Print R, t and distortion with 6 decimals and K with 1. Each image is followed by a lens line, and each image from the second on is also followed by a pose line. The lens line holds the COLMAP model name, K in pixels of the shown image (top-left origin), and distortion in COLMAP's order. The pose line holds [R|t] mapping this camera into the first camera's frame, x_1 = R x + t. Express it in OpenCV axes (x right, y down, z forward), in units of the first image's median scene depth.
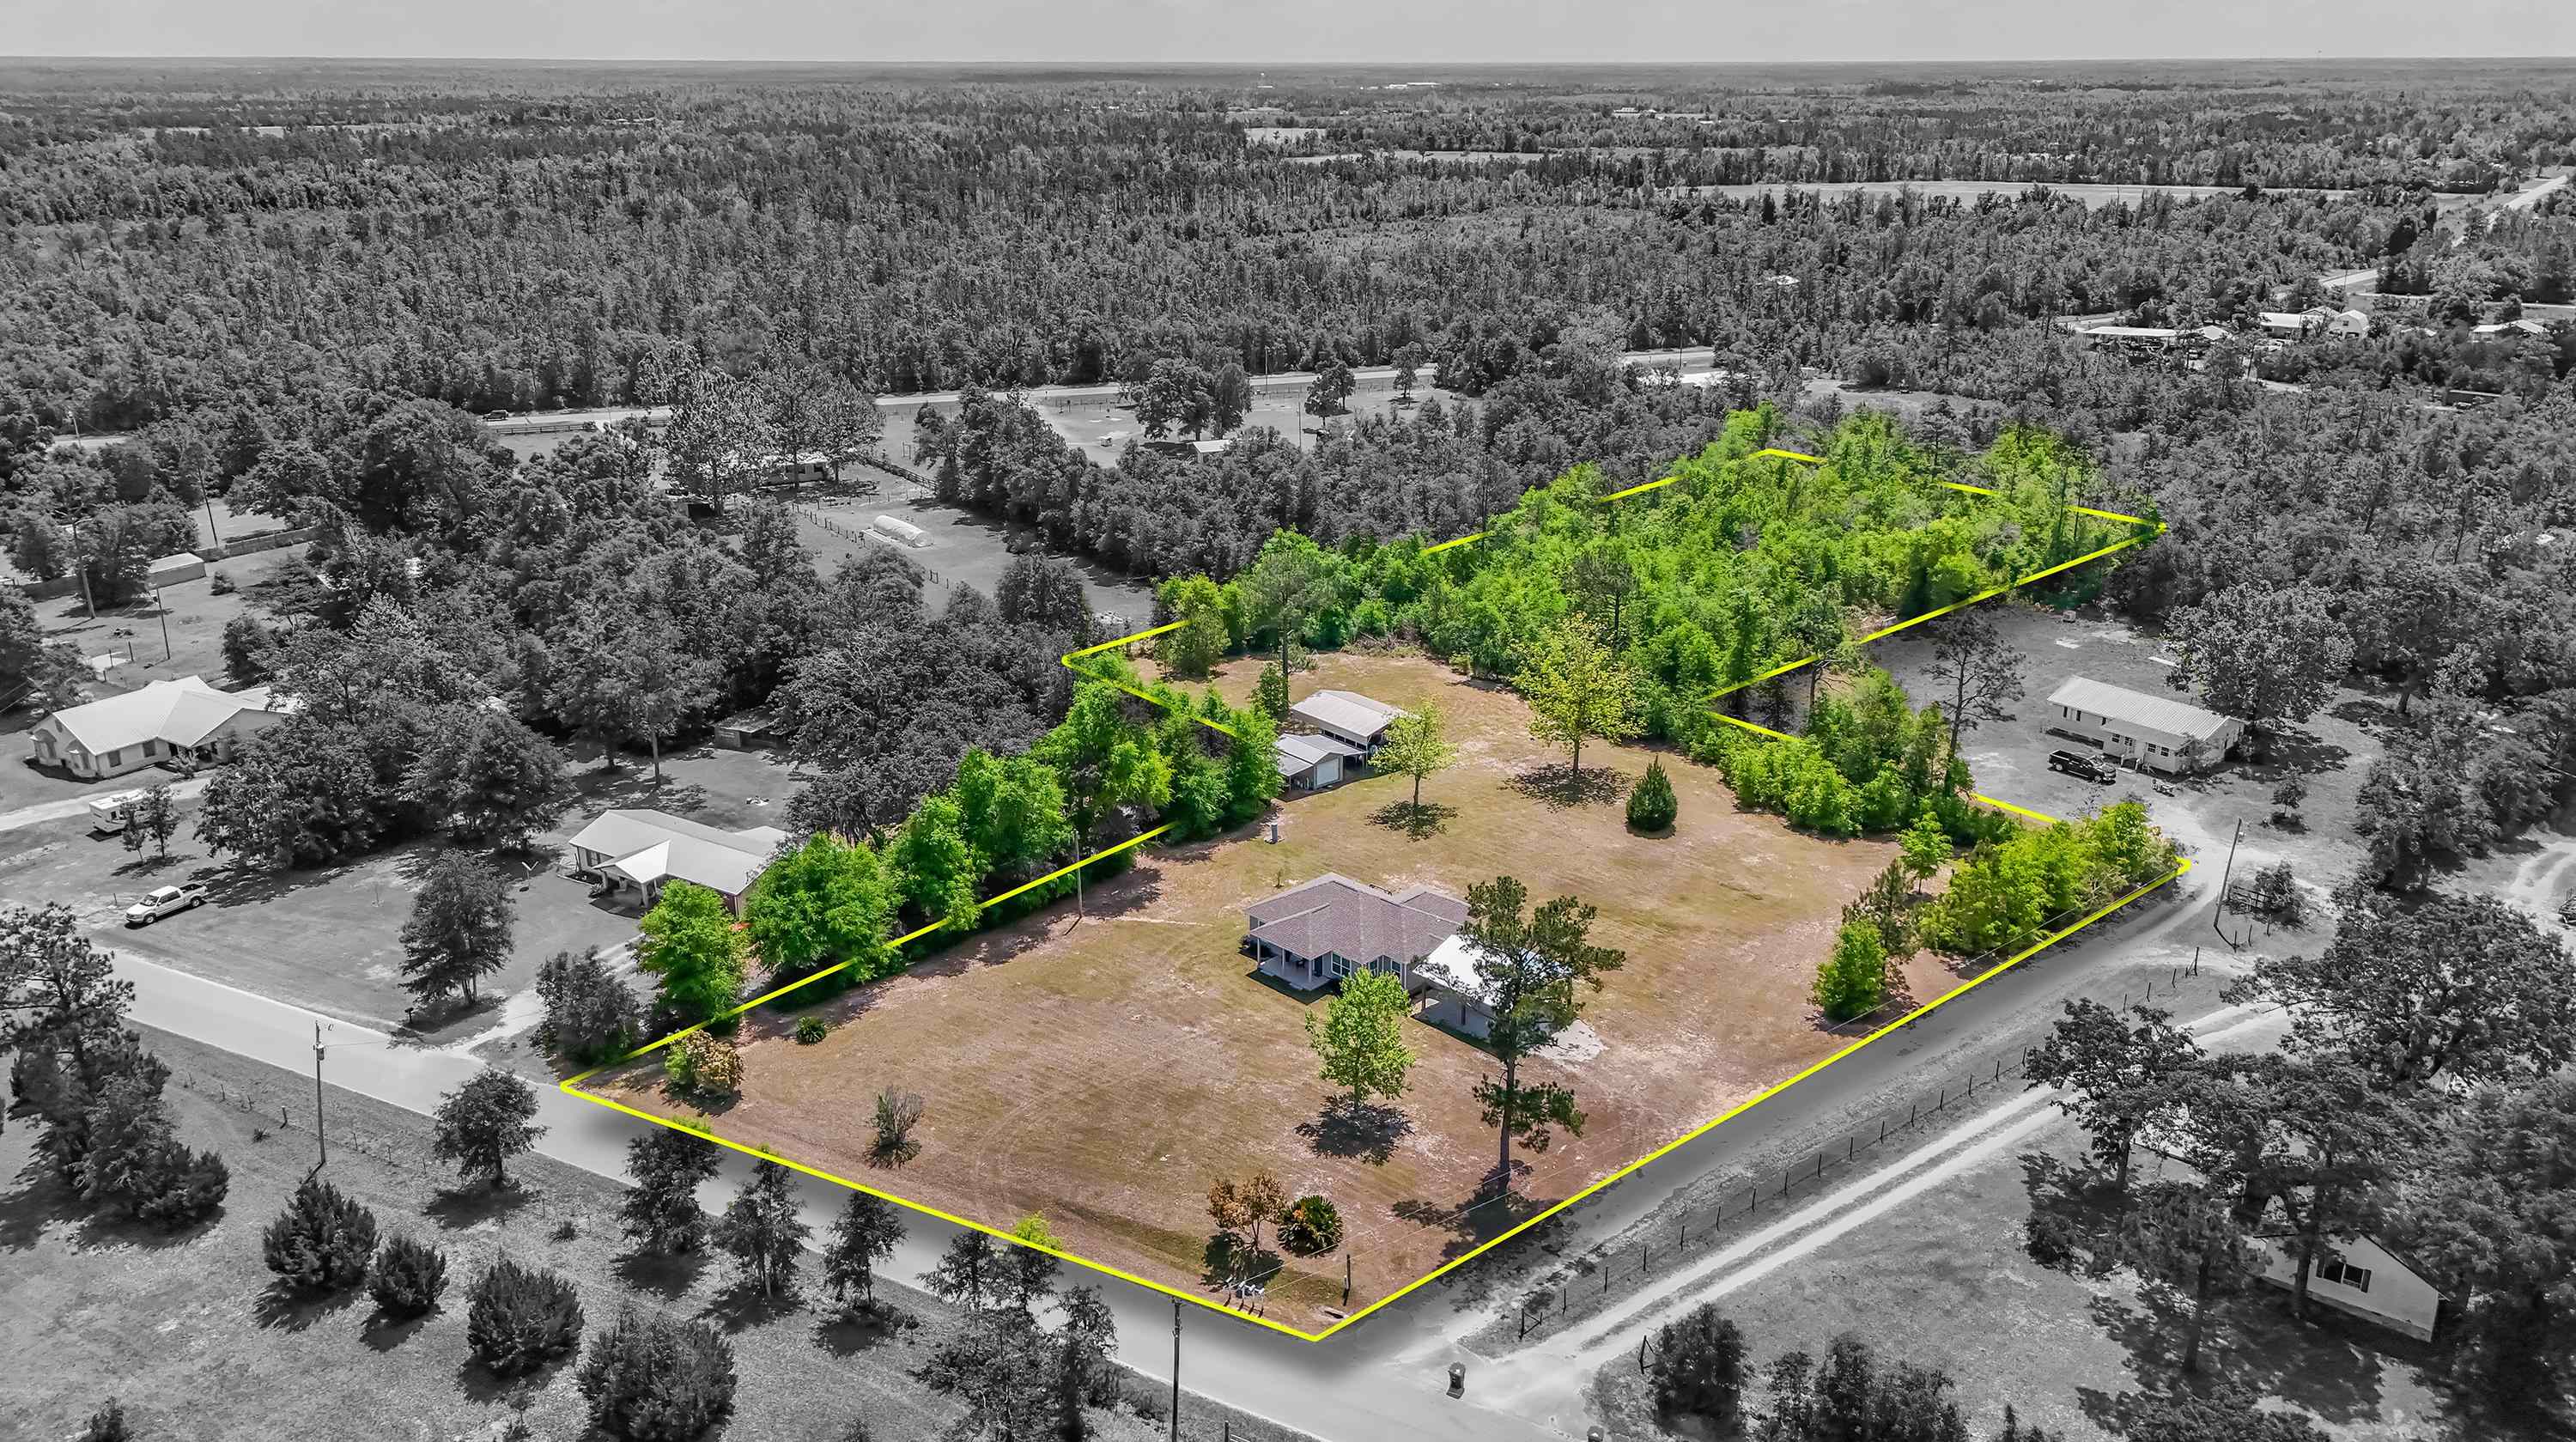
lens RADIAL K [[1953.1, 0, 1288.0], [0, 1953.1, 721.0], [0, 0, 1]] dist [0.086006, -0.084803]
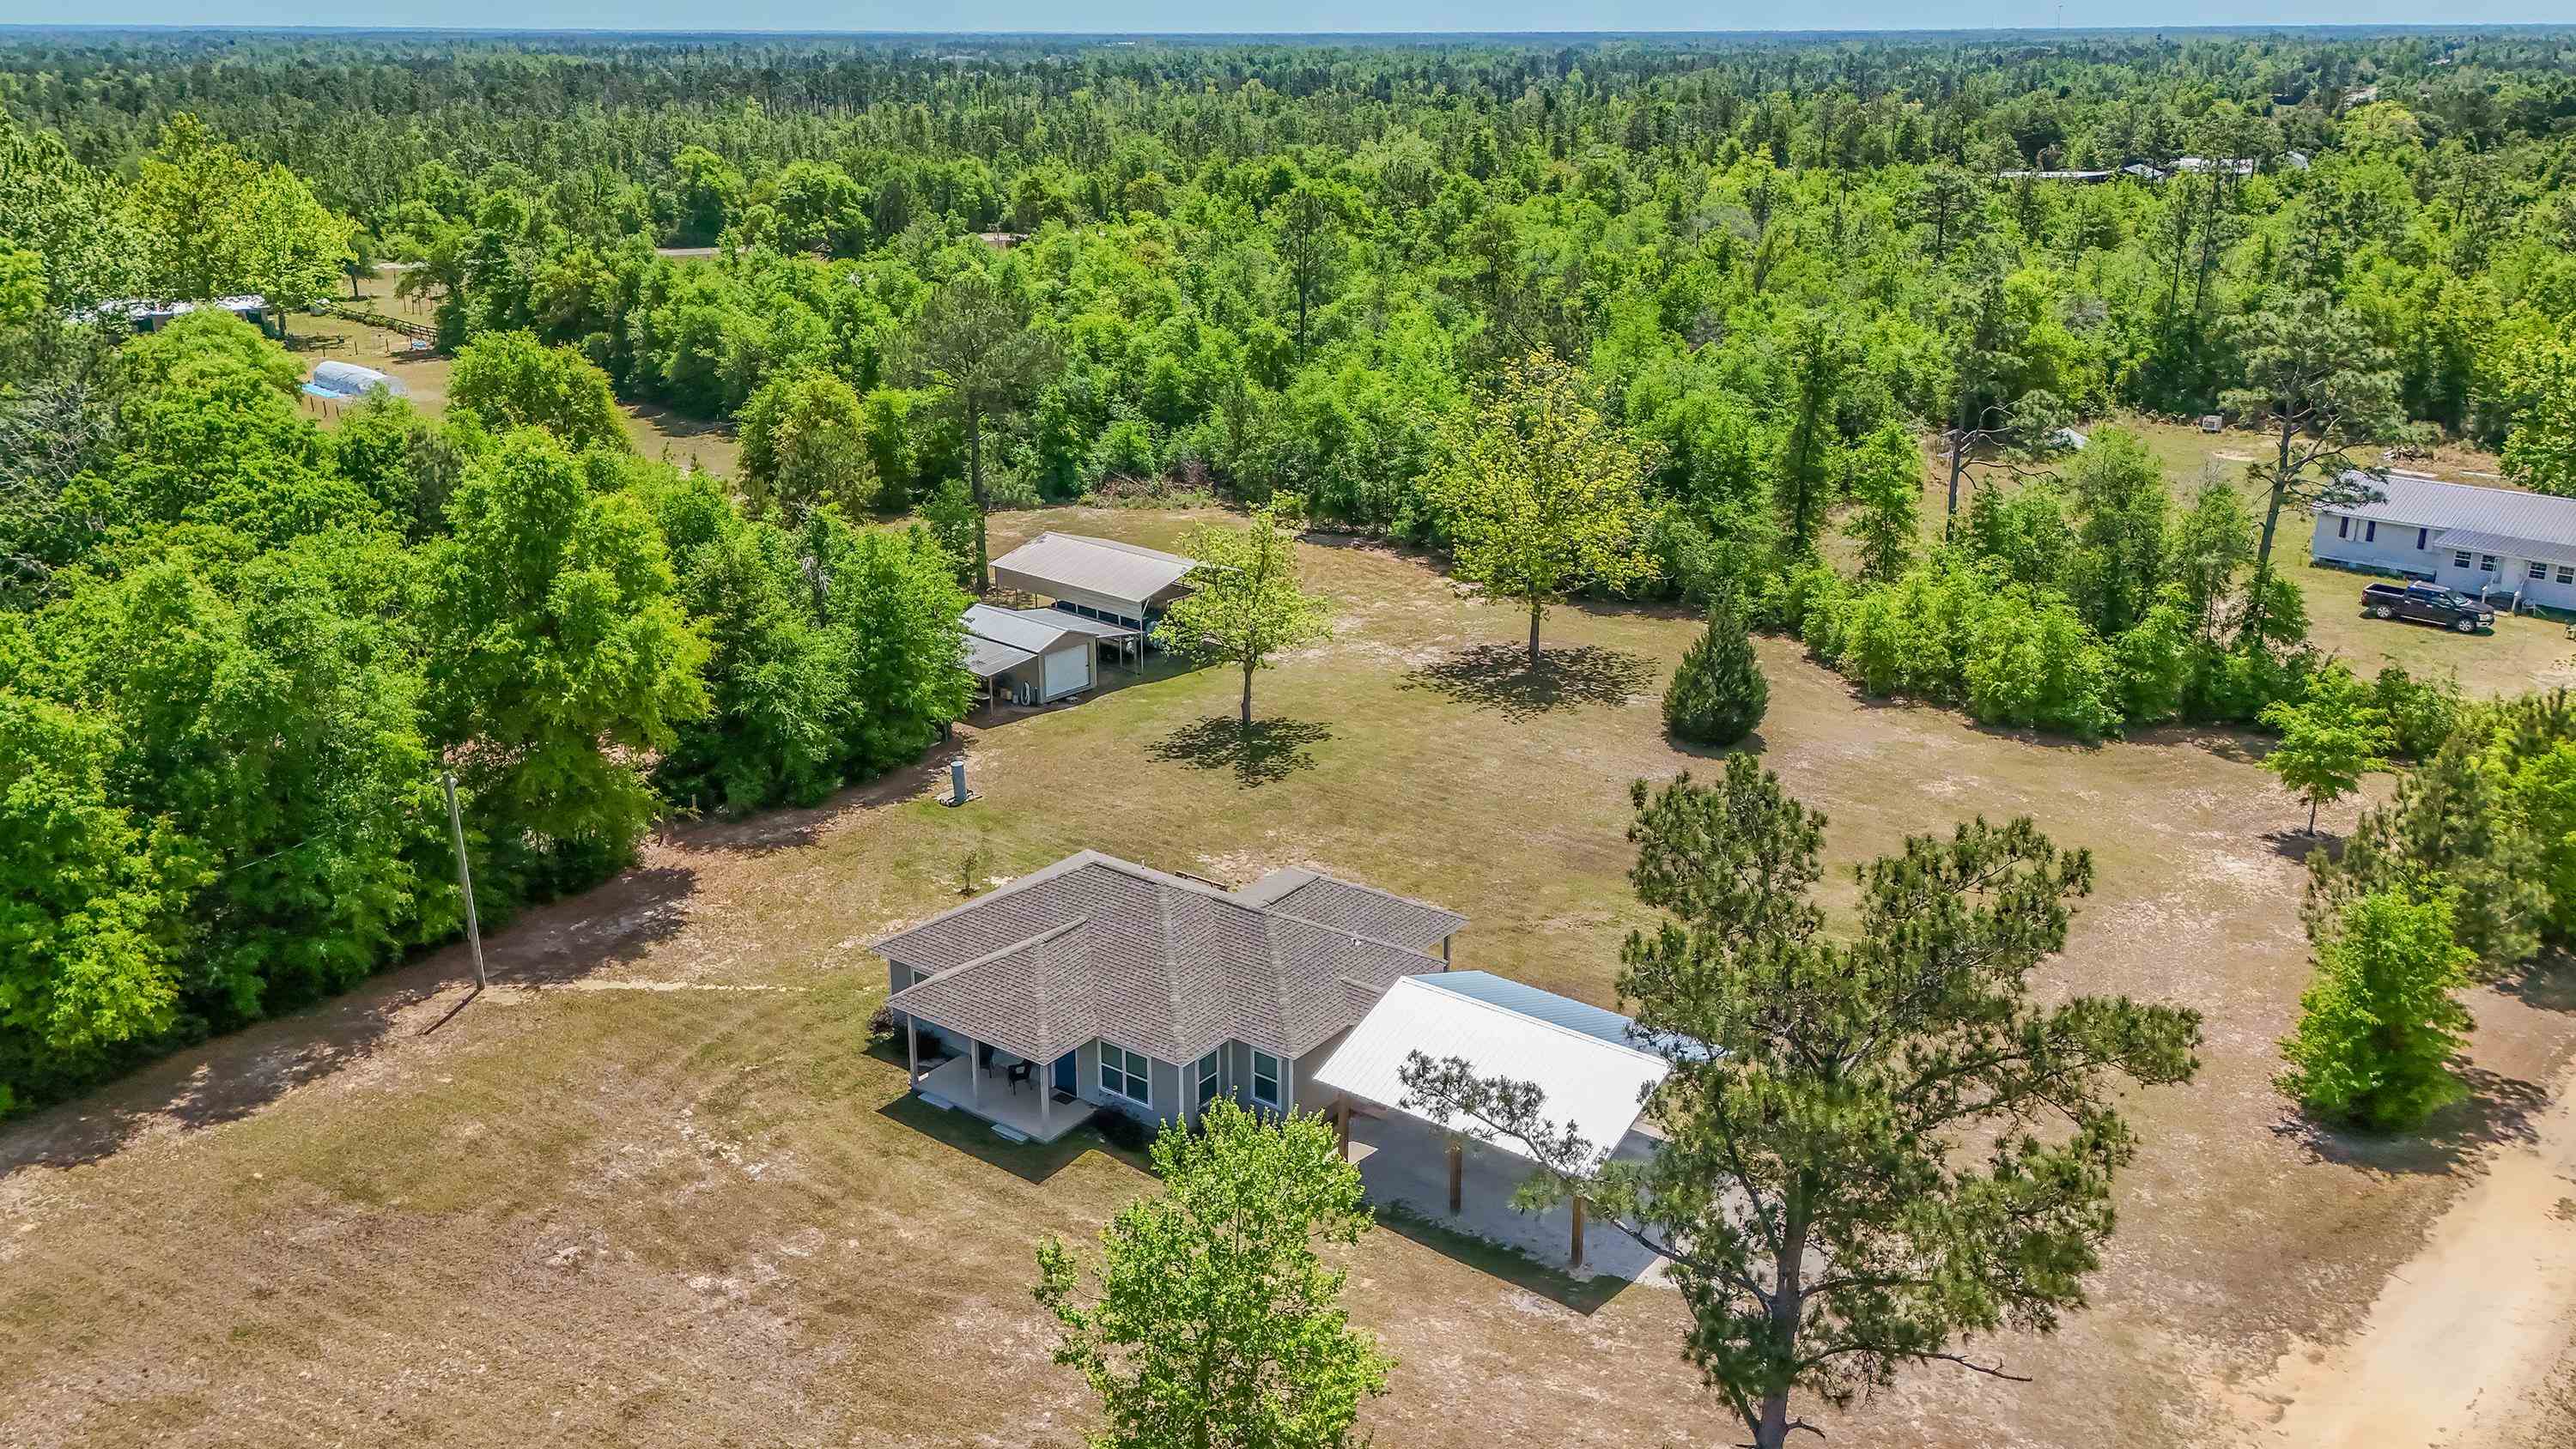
lens RADIAL K [[2075.4, 0, 1288.0], [0, 2075.4, 724.5], [0, 0, 1]] dist [0.075595, -0.079821]
pose [[0.990544, -0.042298, 0.130511, 0.006749], [0.044023, 0.998977, -0.010360, 0.049845], [-0.129939, 0.016008, 0.991393, 0.472791]]
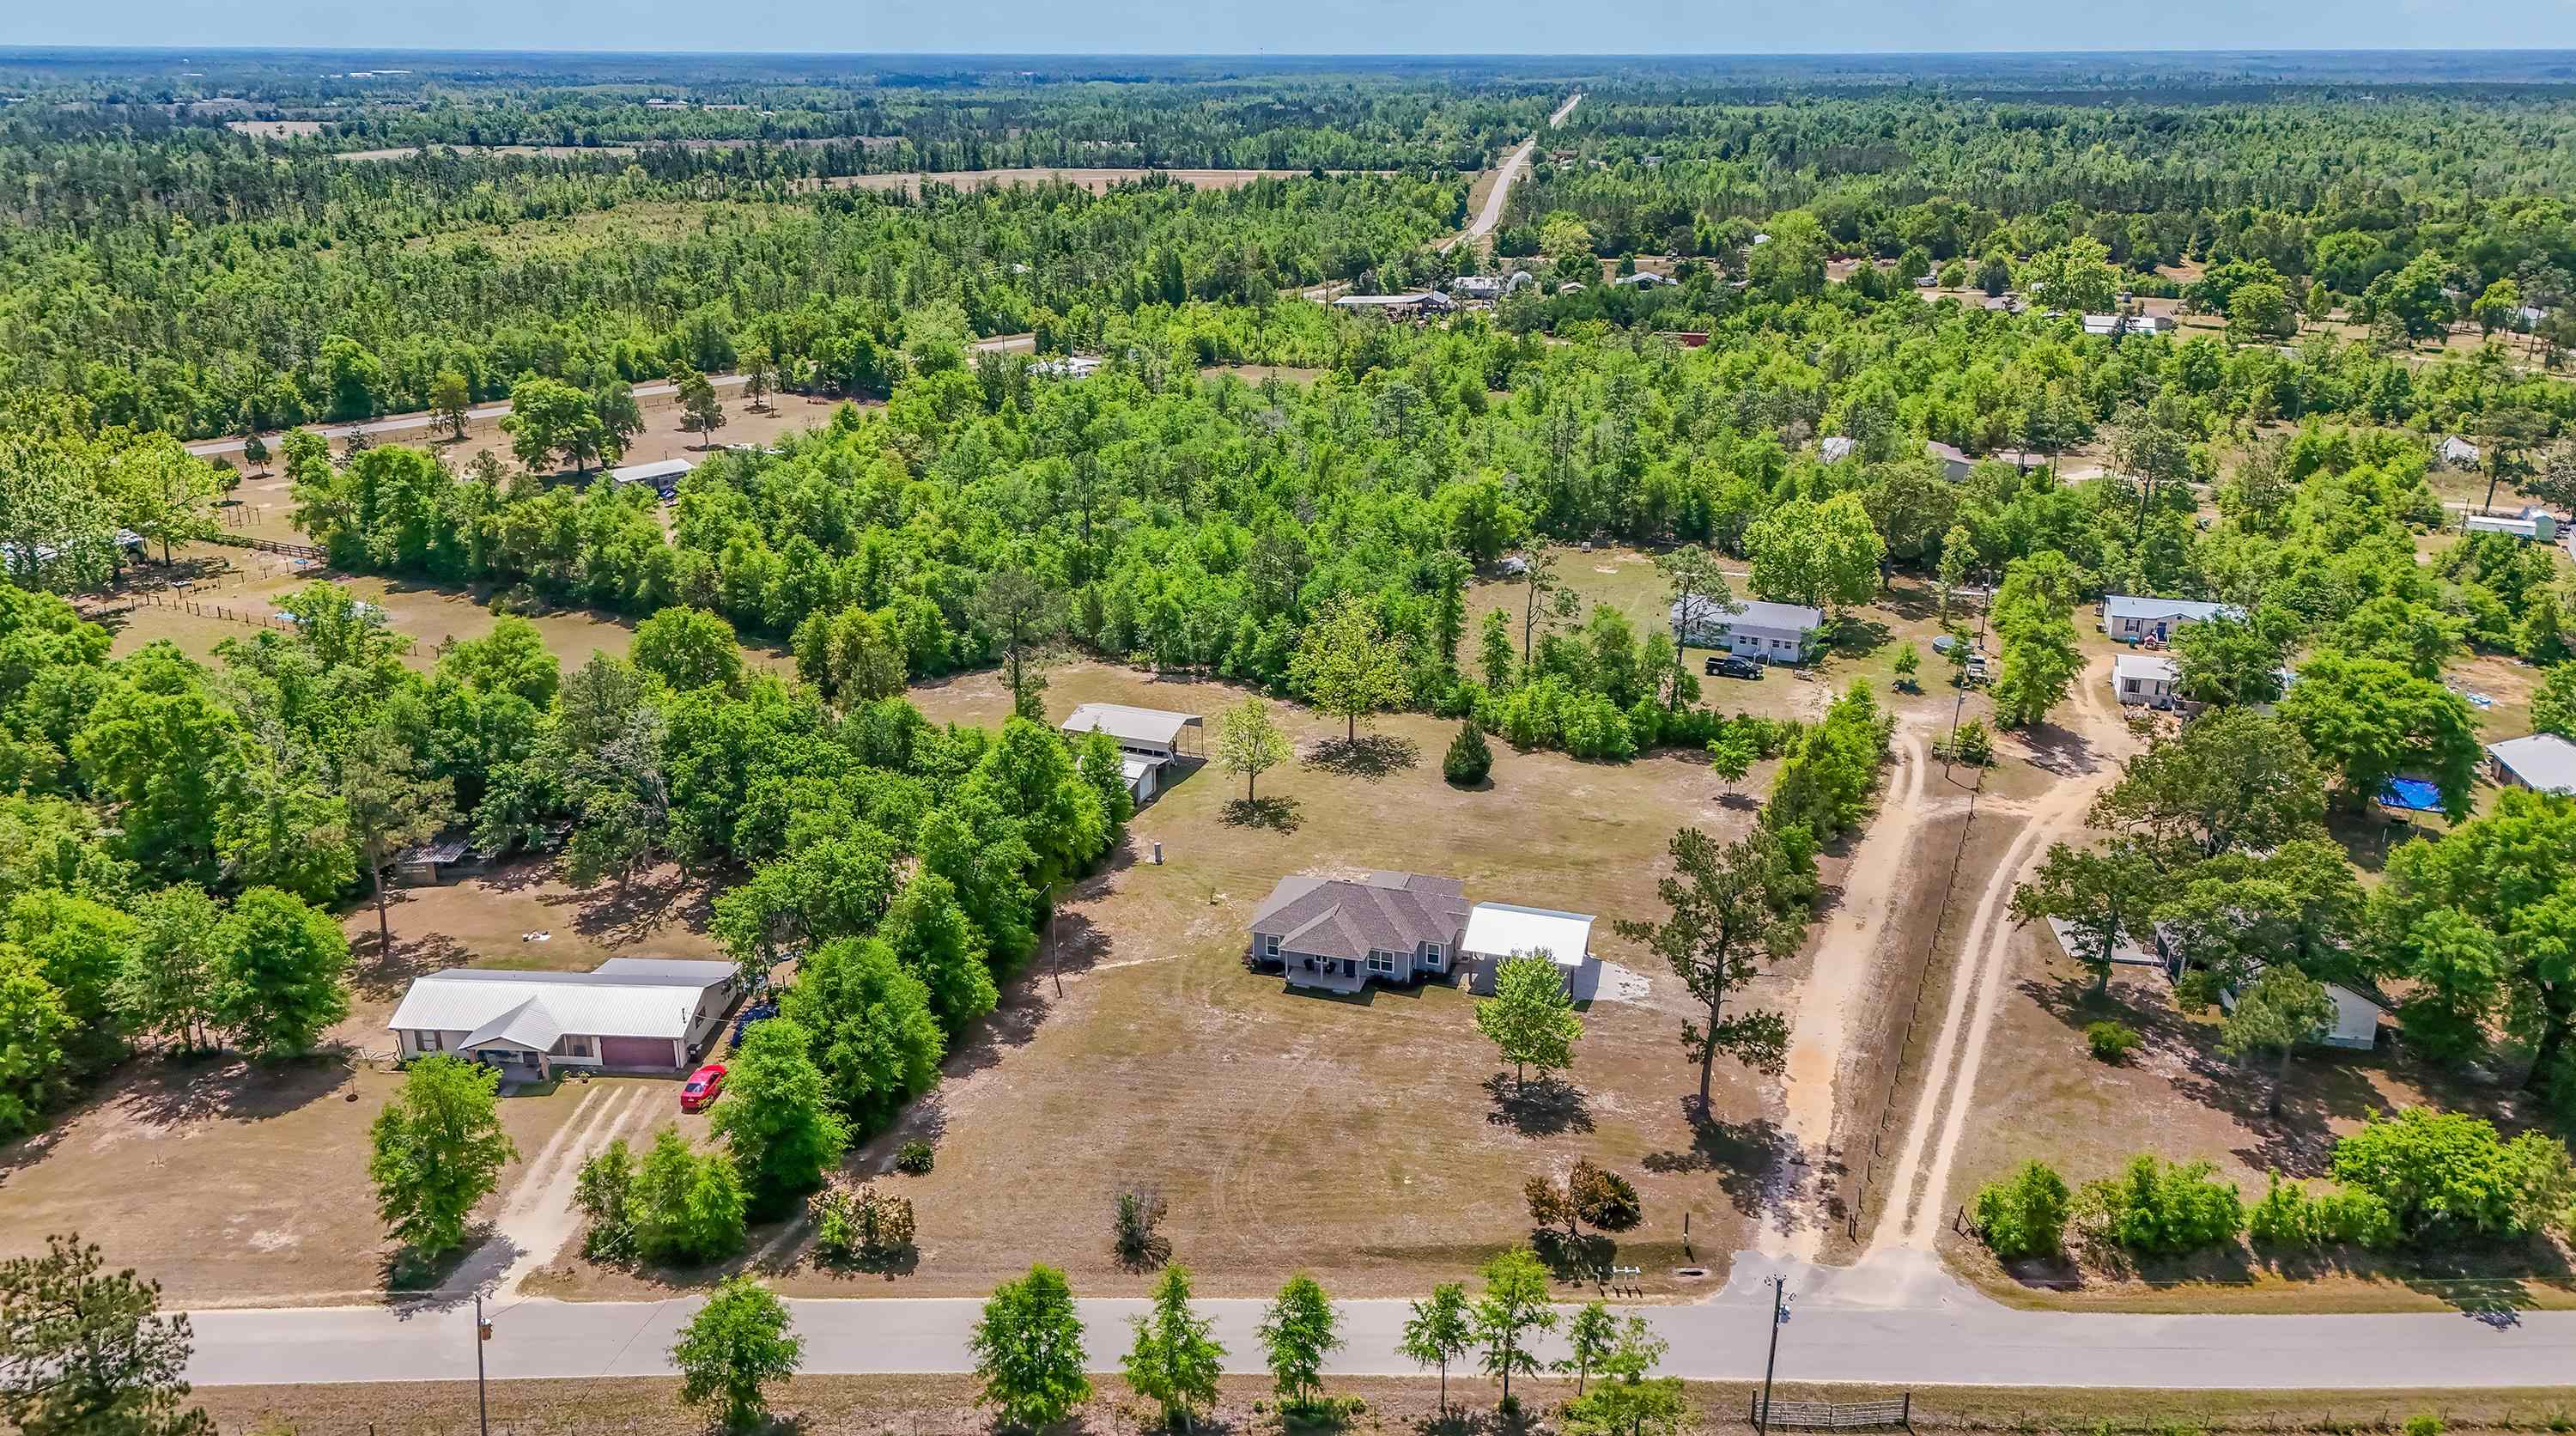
lens RADIAL K [[1954.7, 0, 1288.0], [0, 1954.7, 718.0], [0, 0, 1]] dist [0.049283, -0.005417]
pose [[0.876927, -0.155919, 0.454629, -0.361551], [0.154432, 0.987166, 0.040676, -0.035842], [-0.455136, 0.034539, 0.889752, 0.108763]]
